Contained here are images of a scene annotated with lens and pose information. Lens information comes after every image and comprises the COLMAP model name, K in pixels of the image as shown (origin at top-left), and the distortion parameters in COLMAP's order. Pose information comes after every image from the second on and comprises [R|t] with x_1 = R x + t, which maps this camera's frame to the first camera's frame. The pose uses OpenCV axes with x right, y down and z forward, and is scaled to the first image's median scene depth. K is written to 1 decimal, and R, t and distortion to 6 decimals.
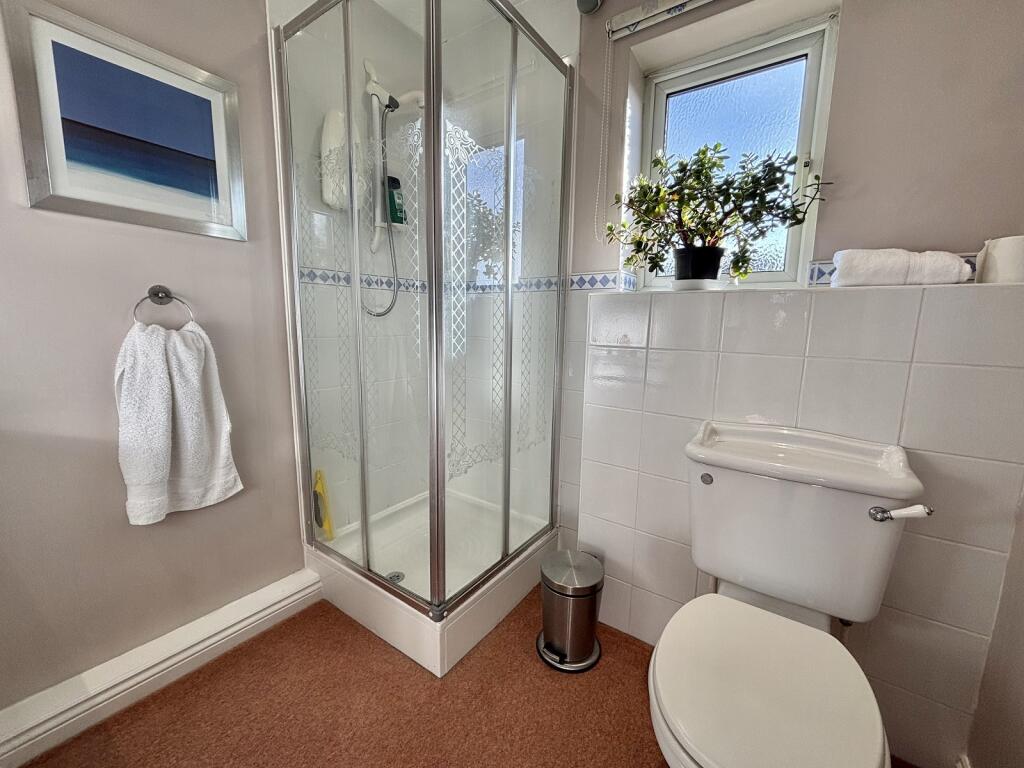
lens RADIAL K [[416.3, 0, 513.5], [0, 416.3, 384.5], [0, 0, 1]] dist [0.002027, 0.000384]
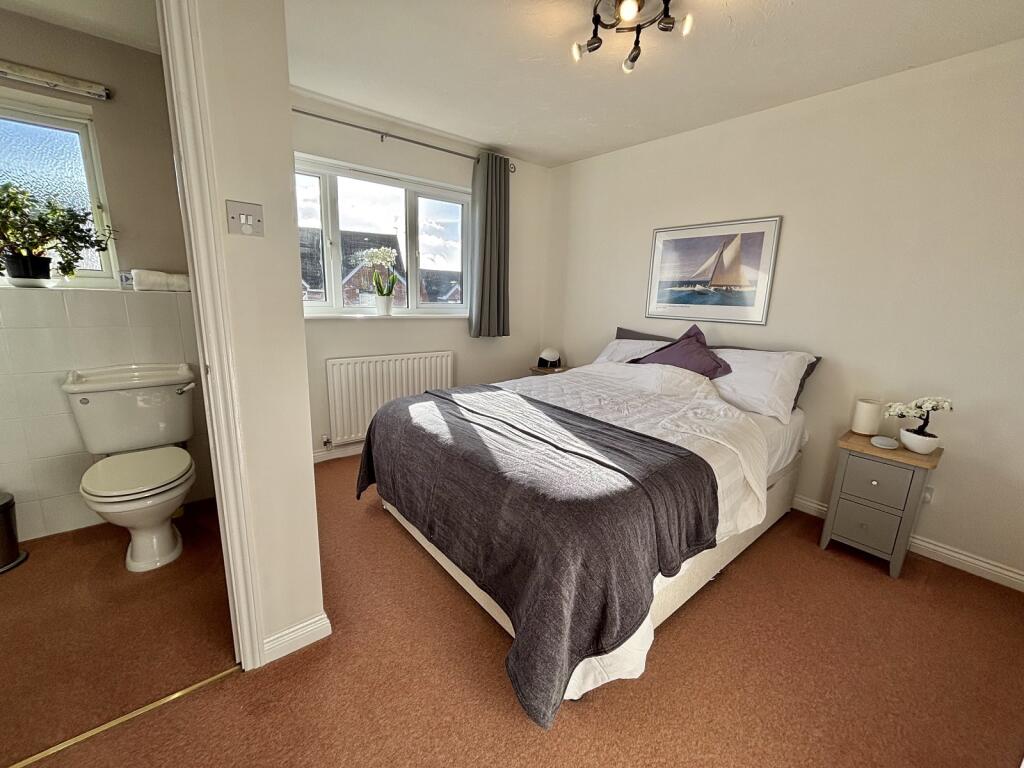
lens RADIAL K [[416.3, 0, 514.2], [0, 416.3, 383.7], [0, 0, 1]] dist [0.002027, 0.000384]
pose [[0.261482, -0.210702, 0.941930, -0.632676], [0.112229, 0.975900, 0.187145, 0.027021], [-0.958661, 0.056777, 0.278827, -1.105998]]
